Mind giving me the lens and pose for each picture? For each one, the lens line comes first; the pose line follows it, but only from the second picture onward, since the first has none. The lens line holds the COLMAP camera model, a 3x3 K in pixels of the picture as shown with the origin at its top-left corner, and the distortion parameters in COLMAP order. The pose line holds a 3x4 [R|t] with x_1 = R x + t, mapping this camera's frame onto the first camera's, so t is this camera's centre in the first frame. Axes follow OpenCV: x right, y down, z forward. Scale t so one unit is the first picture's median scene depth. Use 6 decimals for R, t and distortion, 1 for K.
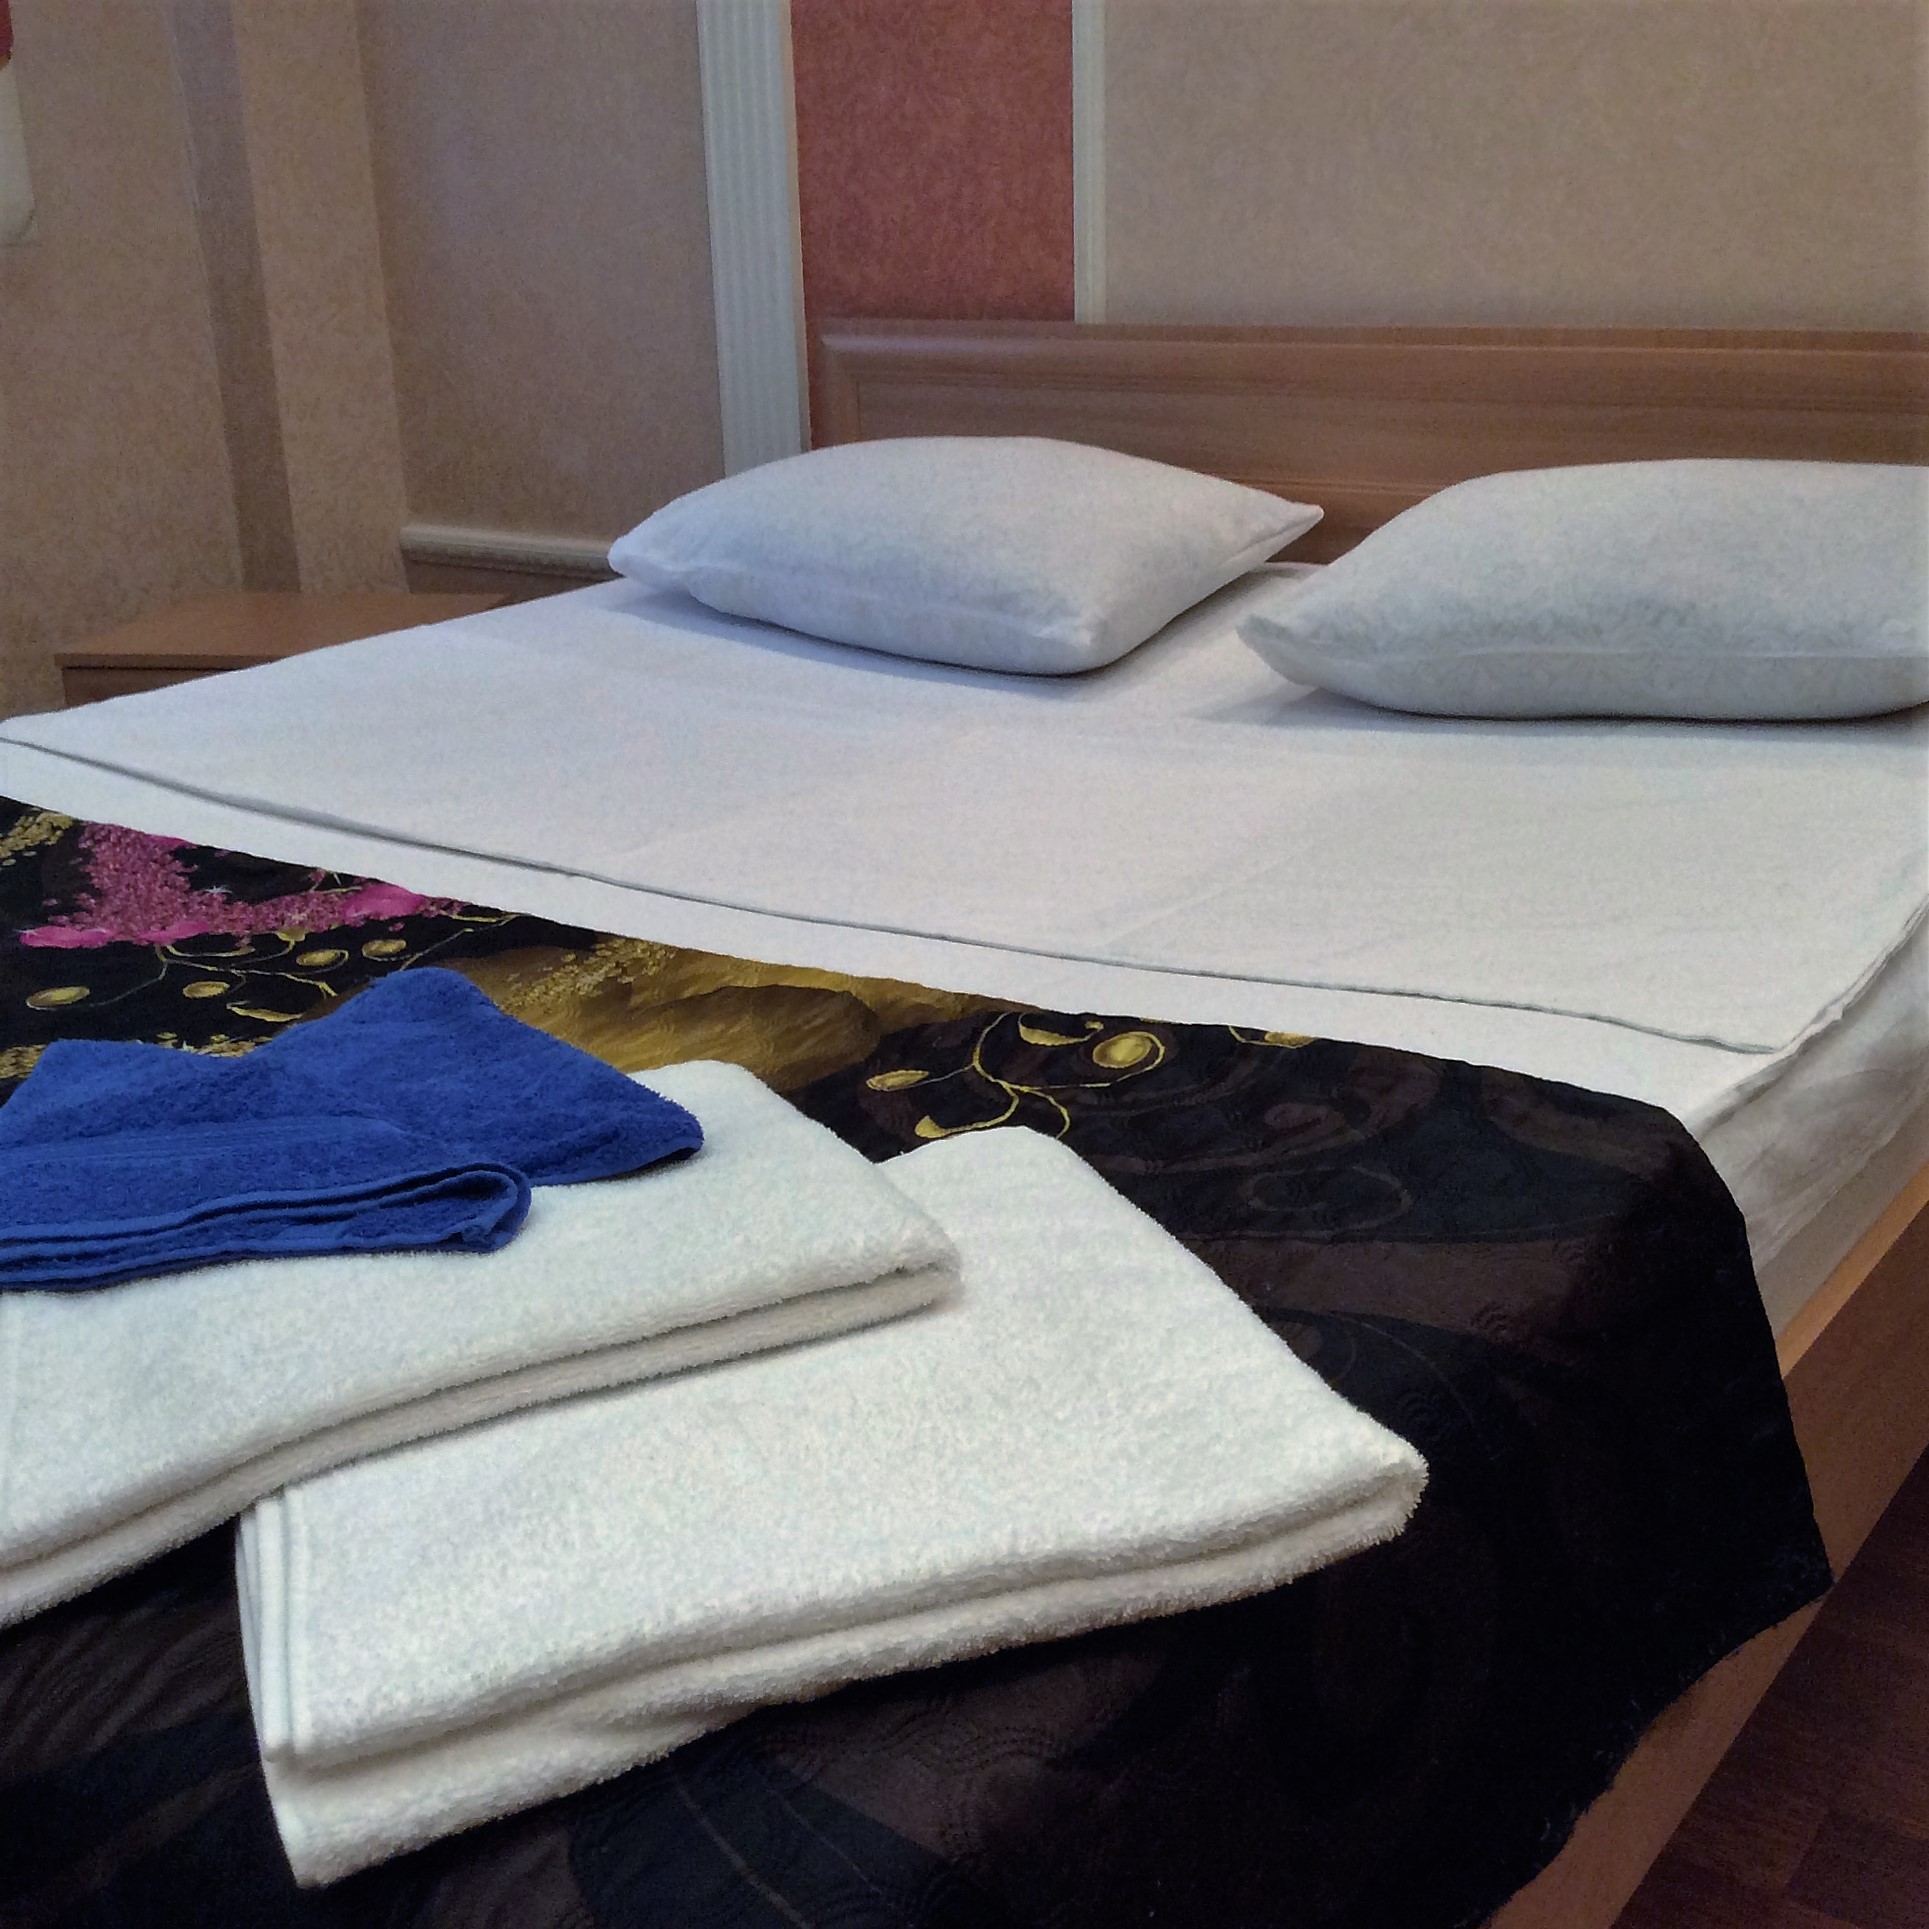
lens RADIAL K [[2469.6, 0, 958.3], [0, 2469.6, 972.5], [0, 0, 1]] dist [0.083308, 0.000000]
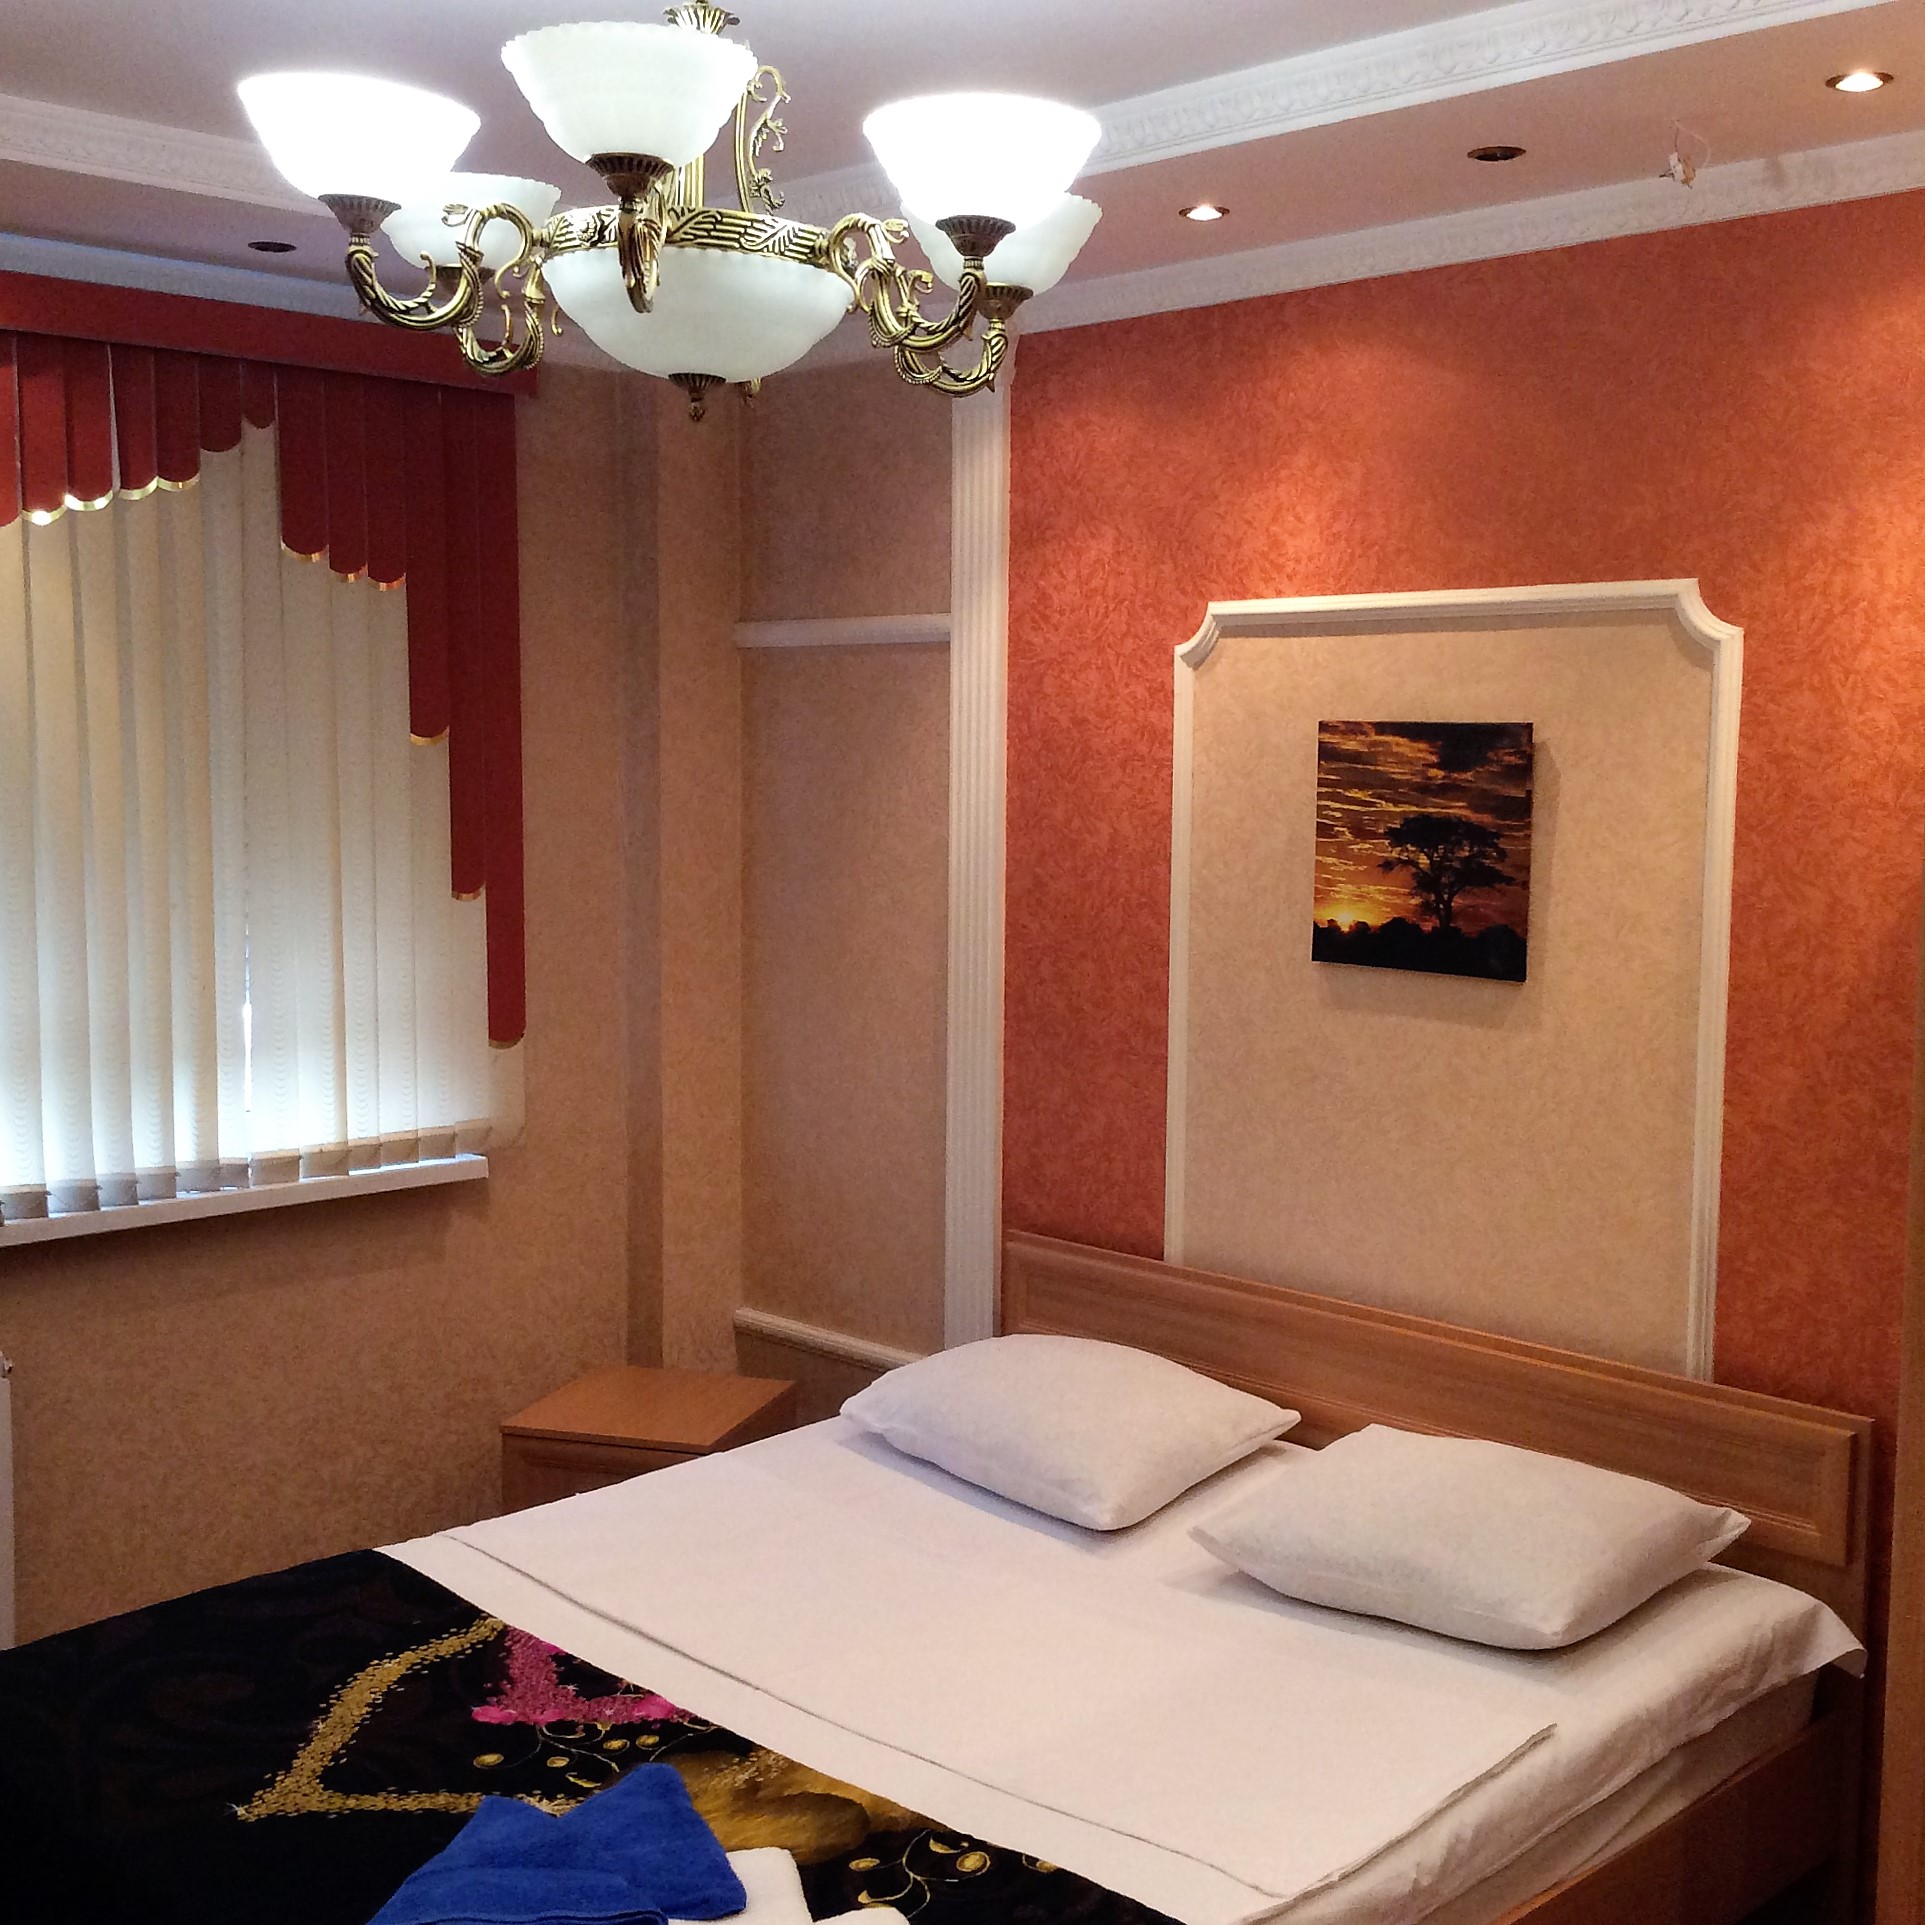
lens RADIAL K [[2464.5, 0, 968.6], [0, 2464.5, 965.6], [0, 0, 1]] dist [0.083308, 0.000000]
pose [[0.986425, 0.057326, -0.153881, 0.243024], [-0.087302, 0.976759, -0.195757, -0.208580], [0.139082, 0.206534, 0.968504, -0.845019]]
